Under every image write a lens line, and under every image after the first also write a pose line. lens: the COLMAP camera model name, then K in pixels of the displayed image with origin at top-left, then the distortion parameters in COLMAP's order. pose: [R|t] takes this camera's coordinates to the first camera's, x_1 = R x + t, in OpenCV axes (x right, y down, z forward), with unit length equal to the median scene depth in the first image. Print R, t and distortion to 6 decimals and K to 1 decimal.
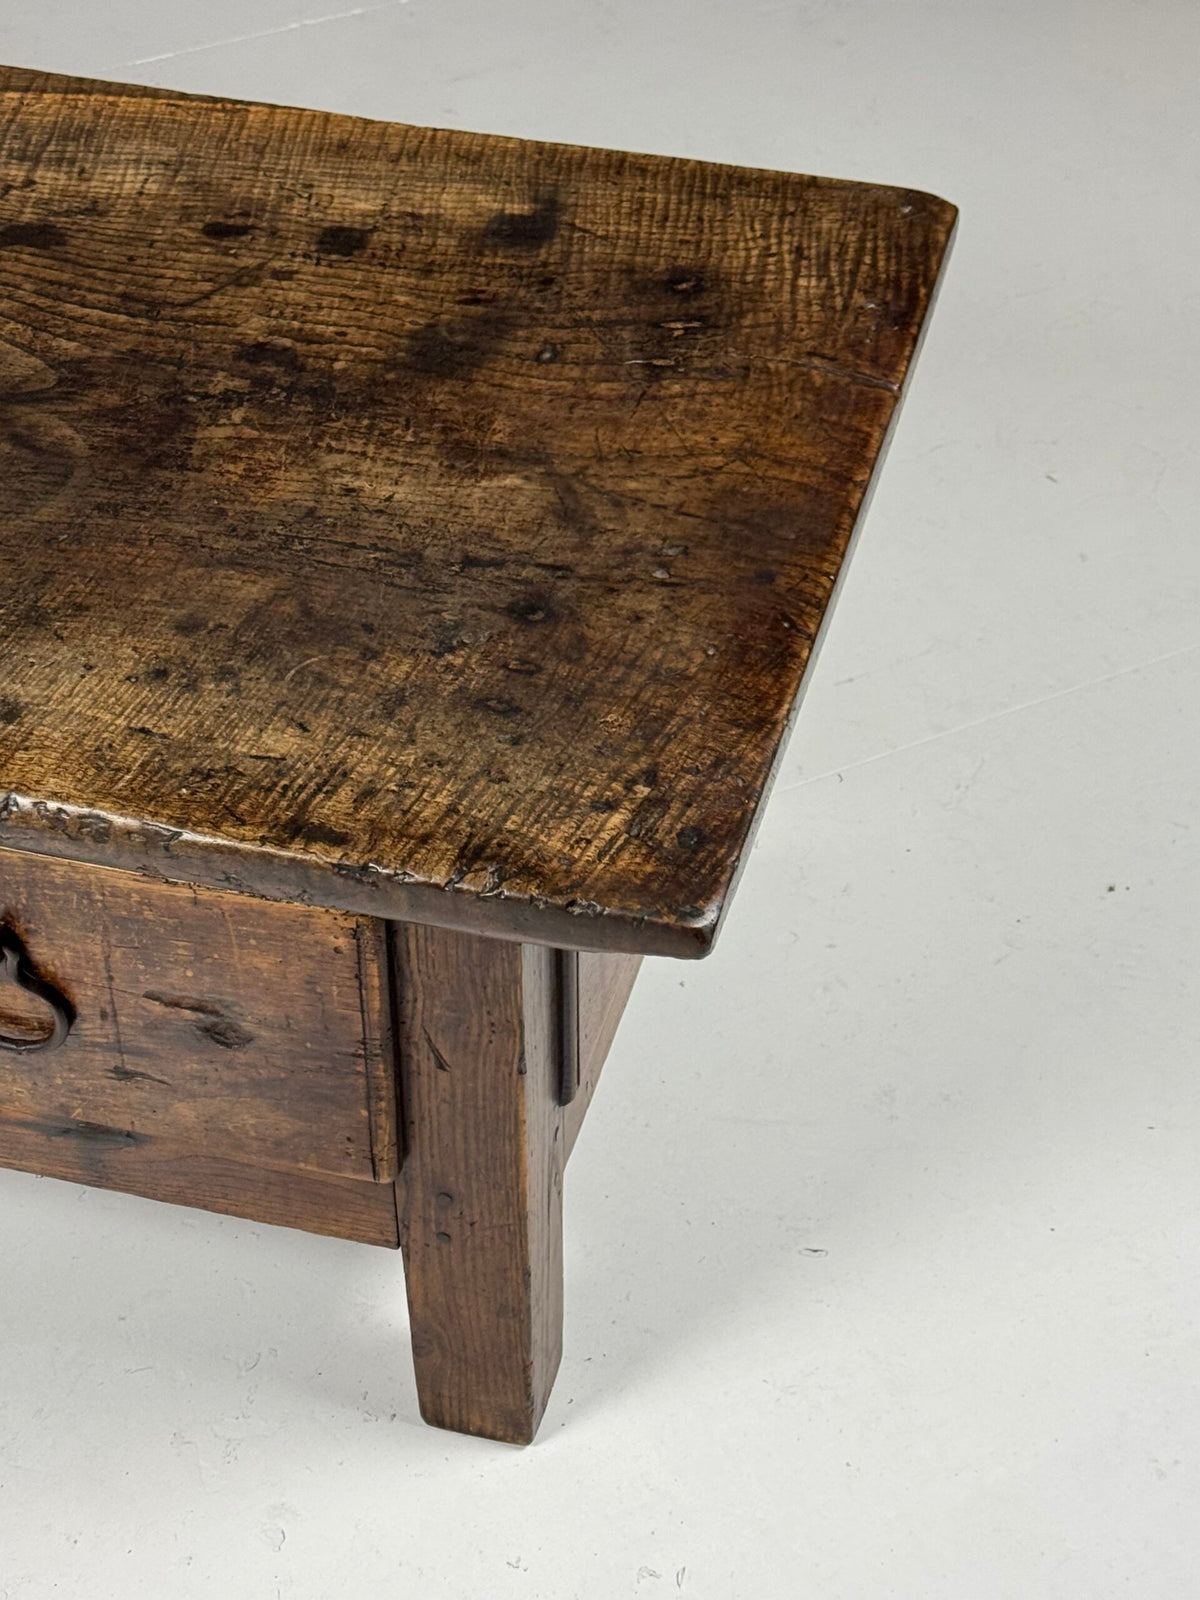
lens RADIAL K [[2973.3, 0, 602.7], [0, 2973.3, 793.0], [0, 0, 1]] dist [0.132151, 0.000000]
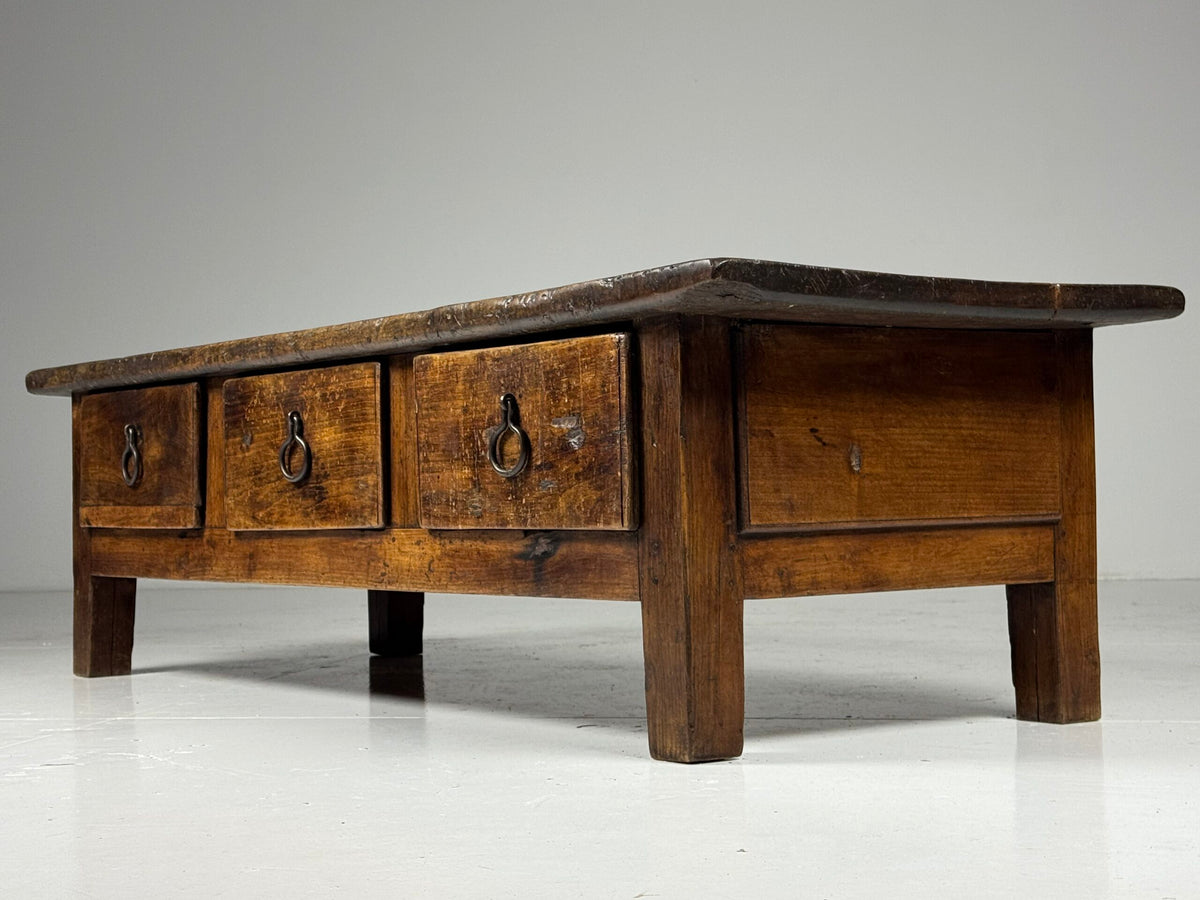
lens RADIAL K [[2092.5, 0, 596.4], [0, 2092.5, 453.8], [0, 0, 1]] dist [0.140944, 0.000000]
pose [[0.776890, -0.036300, -0.628589, 0.763451], [-0.400225, 0.742228, -0.537511, 0.833886], [0.486068, 0.669164, 0.562101, 0.217593]]
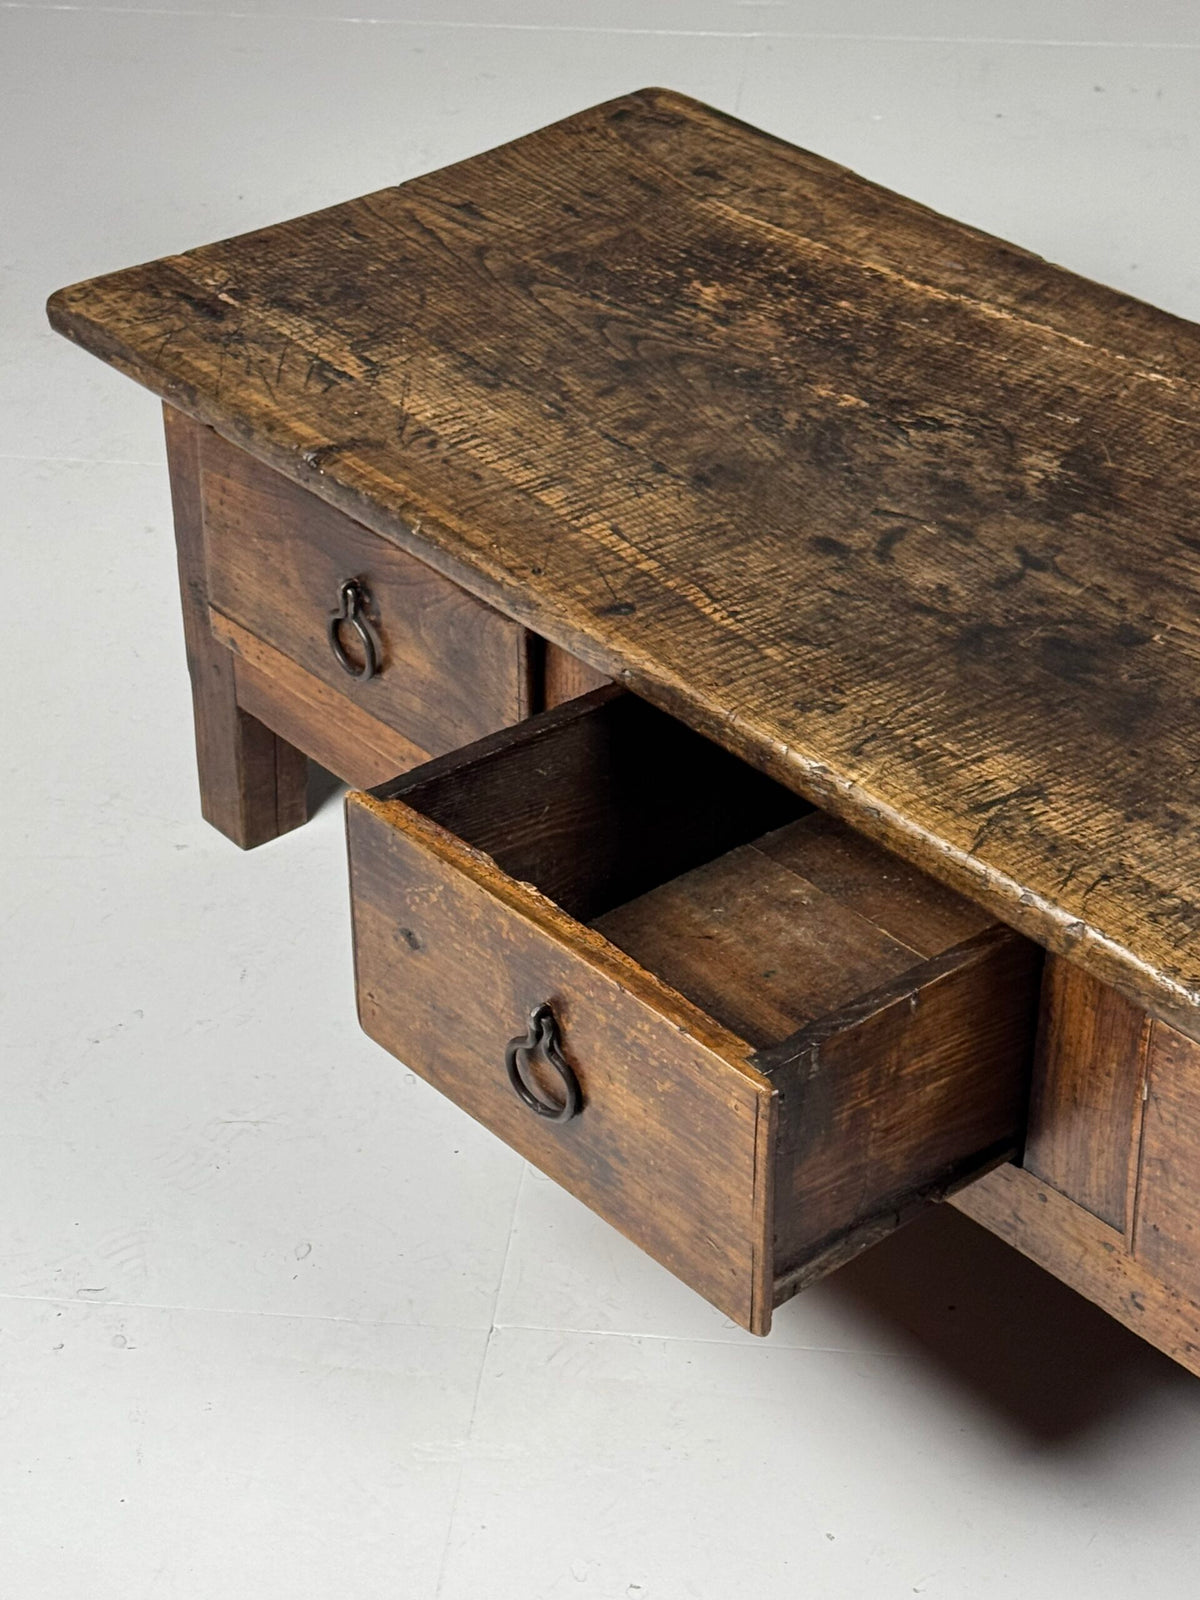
lens RADIAL K [[3220.5, 0, 609.9], [0, 3220.5, 809.8], [0, 0, 1]] dist [0.140118, 0.000000]
pose [[0.832878, 0.308509, -0.459496, 0.055608], [-0.358741, 0.933135, -0.023736, 0.024294], [0.421449, 0.184609, 0.887863, -0.237227]]
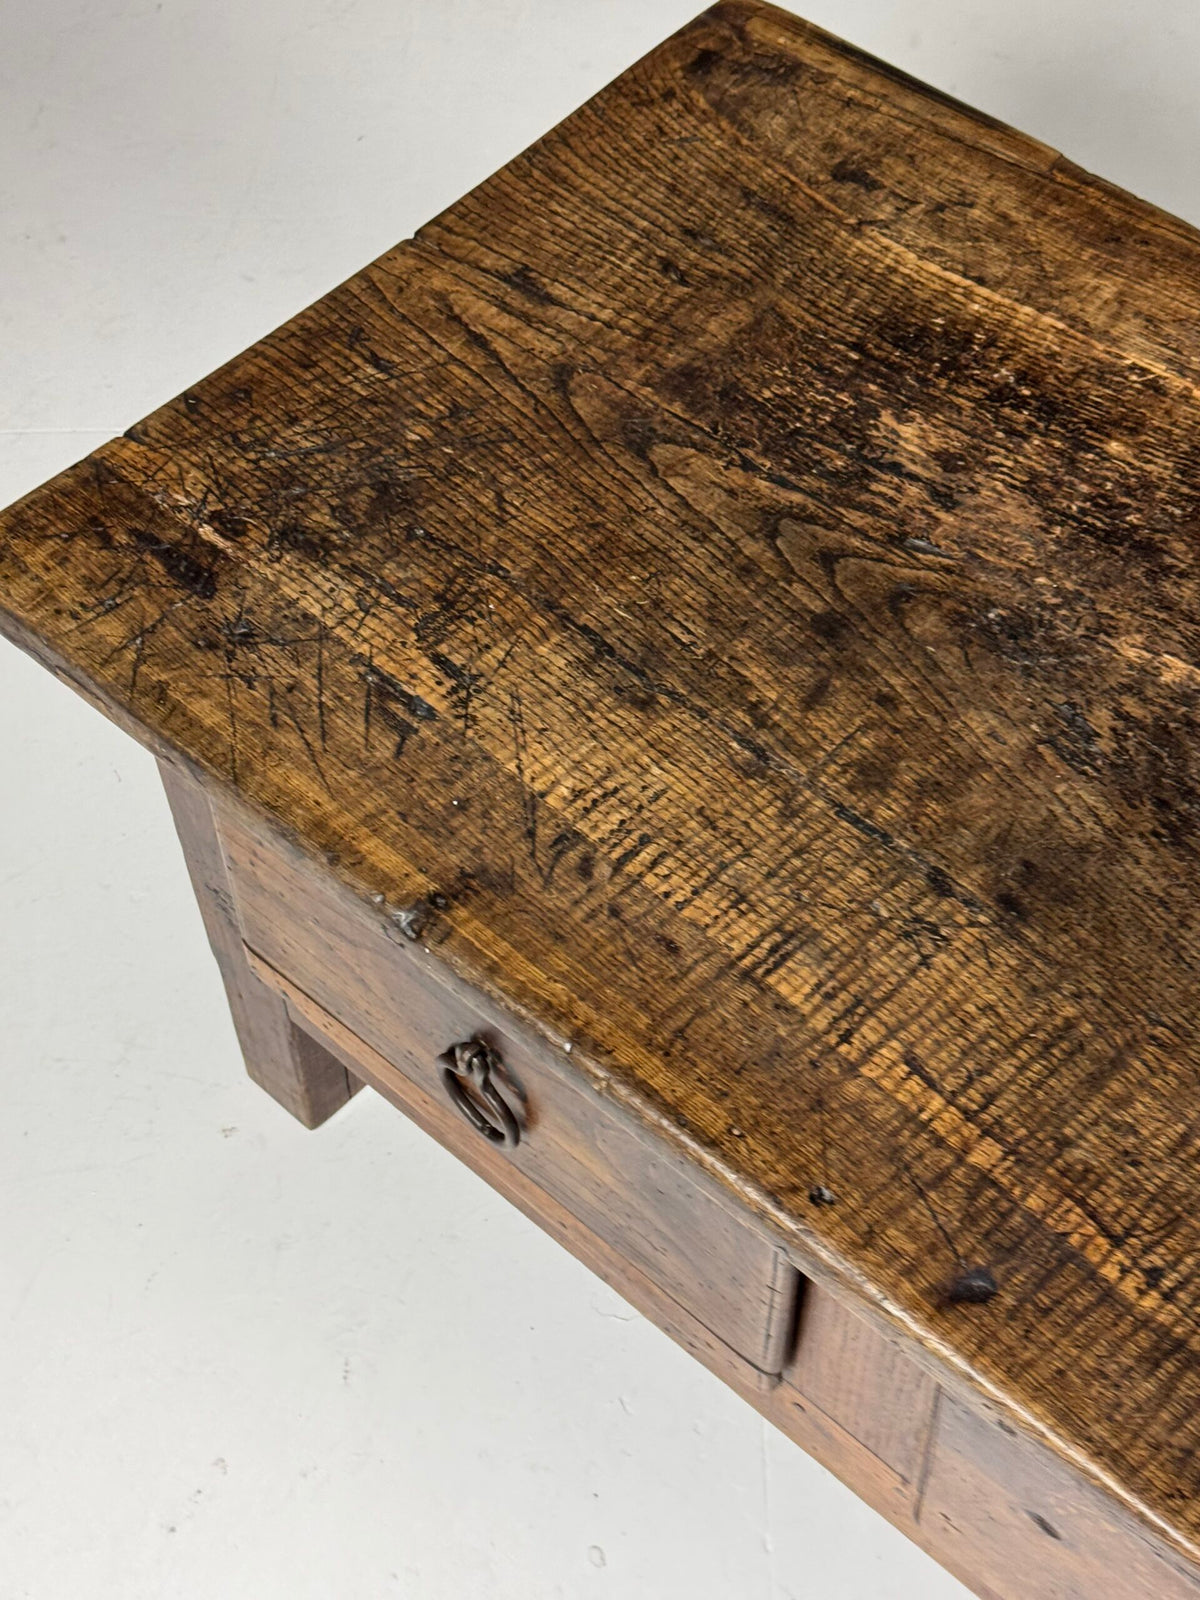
lens RADIAL K [[2374.1, 0, 602.1], [0, 2374.1, 792.1], [0, 0, 1]] dist [0.134157, 0.000000]
pose [[0.890708, 0.347395, -0.293184, -0.575374], [-0.275028, 0.925357, 0.260911, -0.368291], [0.361939, -0.151762, 0.919766, 0.400135]]
